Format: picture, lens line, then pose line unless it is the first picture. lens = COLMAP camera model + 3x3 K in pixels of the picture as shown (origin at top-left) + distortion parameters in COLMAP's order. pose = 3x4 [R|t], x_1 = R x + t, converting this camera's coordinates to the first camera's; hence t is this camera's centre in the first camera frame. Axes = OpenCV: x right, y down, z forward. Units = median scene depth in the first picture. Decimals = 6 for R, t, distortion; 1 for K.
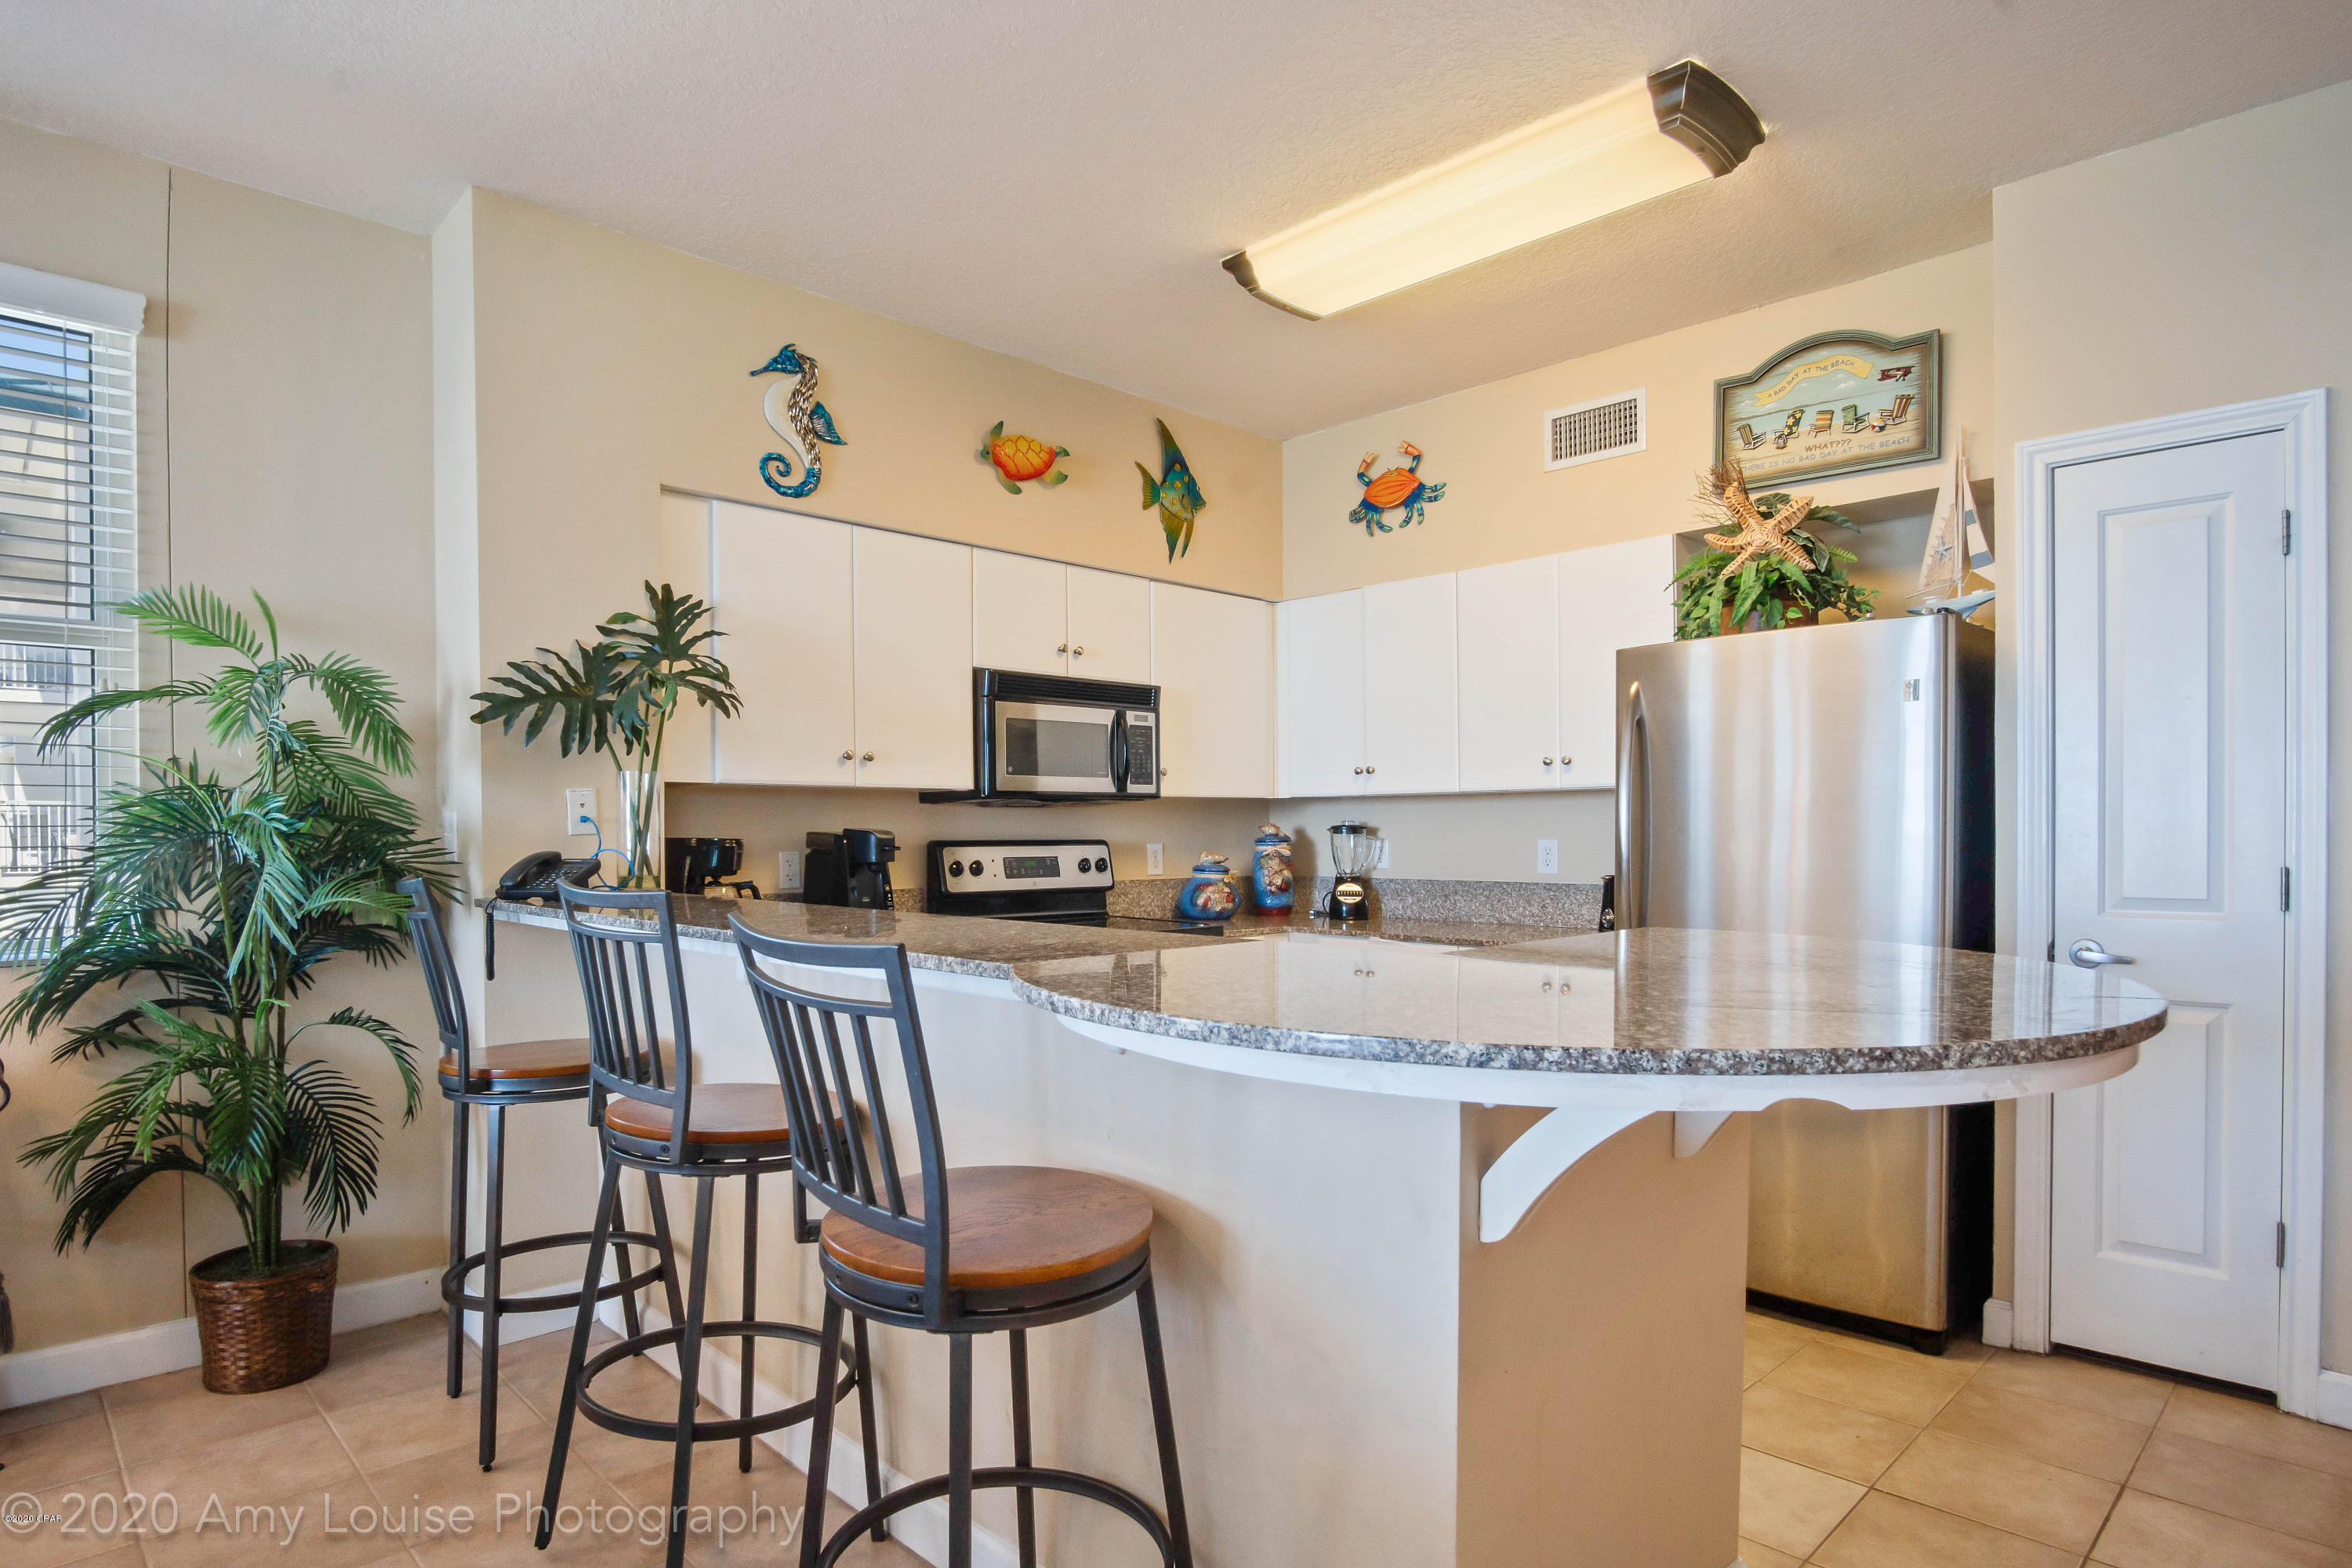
lens RADIAL K [[1289.7, 0, 1170.3], [0, 1289.7, 855.5], [0, 0, 1]] dist [-0.027171, 0.001200]
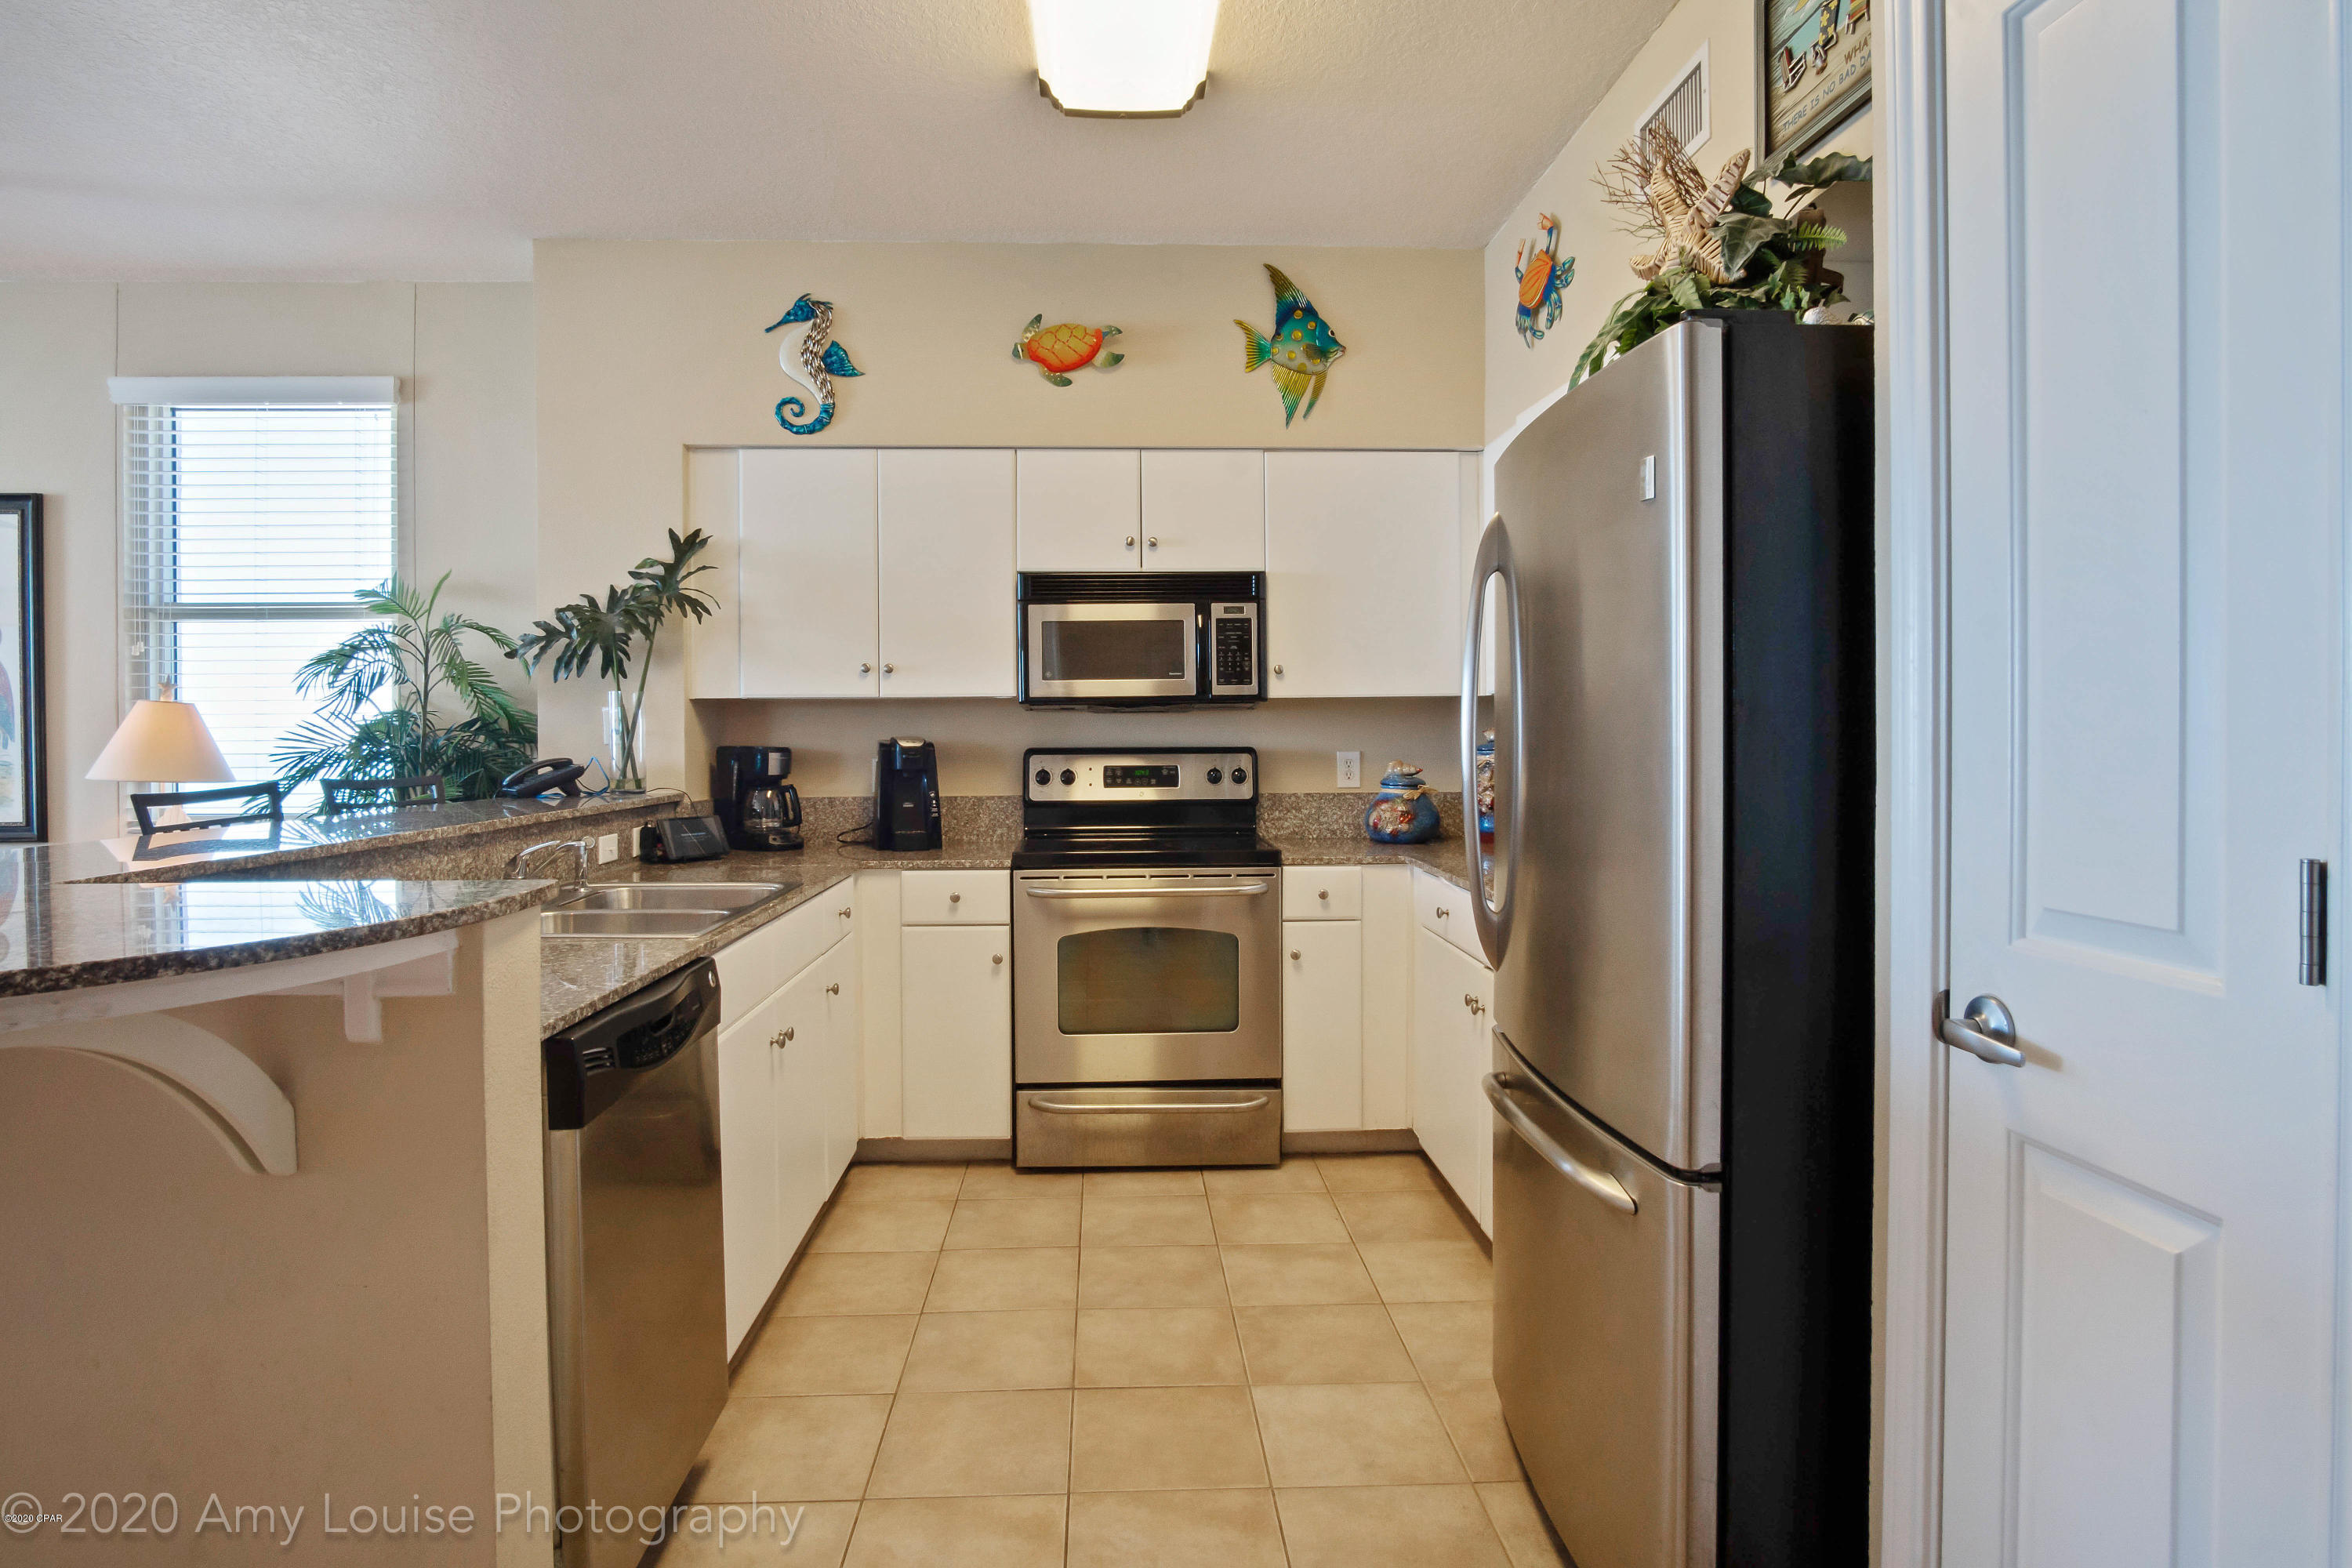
lens RADIAL K [[1265.5, 0, 1179.2], [0, 1265.5, 754.7], [0, 0, 1]] dist [-0.030327, 0.000172]
pose [[0.749422, 0.006666, -0.662059, 0.649028], [-0.006690, 0.999975, 0.002495, -0.011634], [0.662058, 0.002559, 0.749448, 0.406049]]
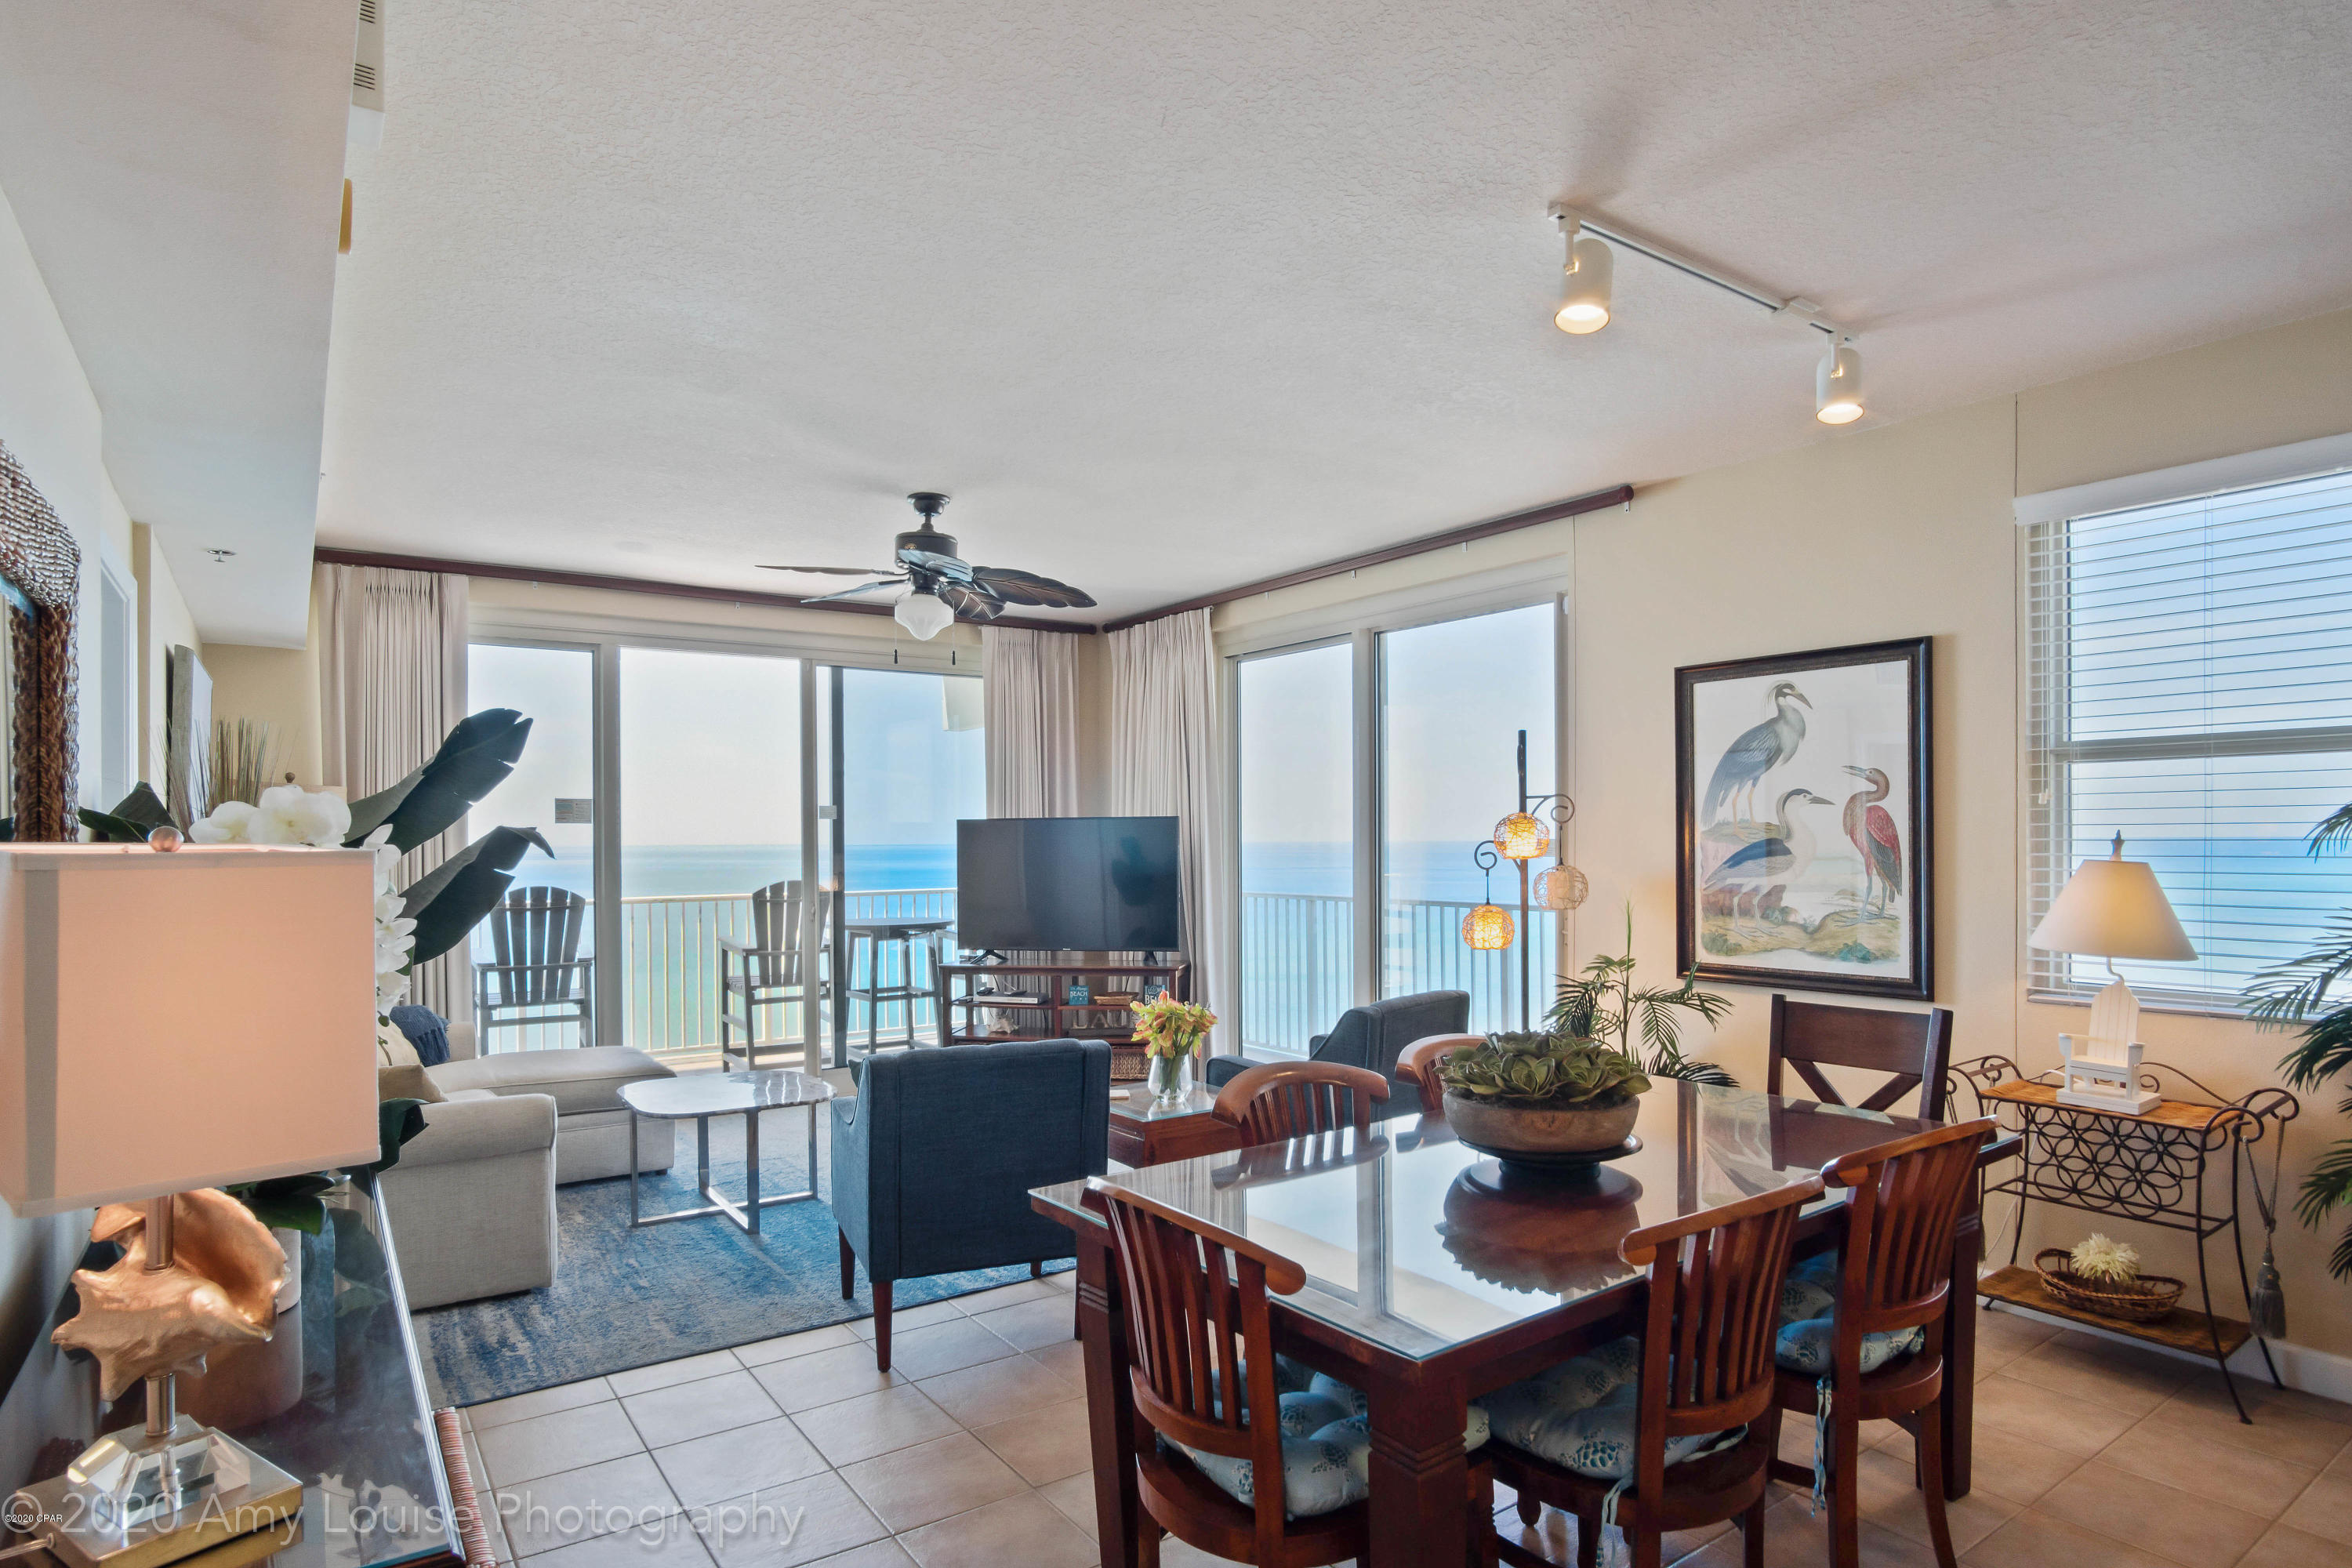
lens RADIAL K [[1280.2, 0, 1160.8], [0, 1280.2, 839.3], [0, 0, 1]] dist [-0.039376, 0.013967]
pose [[-0.166620, 0.005473, -0.986006, 0.321958], [-0.010159, 0.999922, 0.007267, -0.064328], [0.985969, 0.011227, -0.166551, 0.088118]]
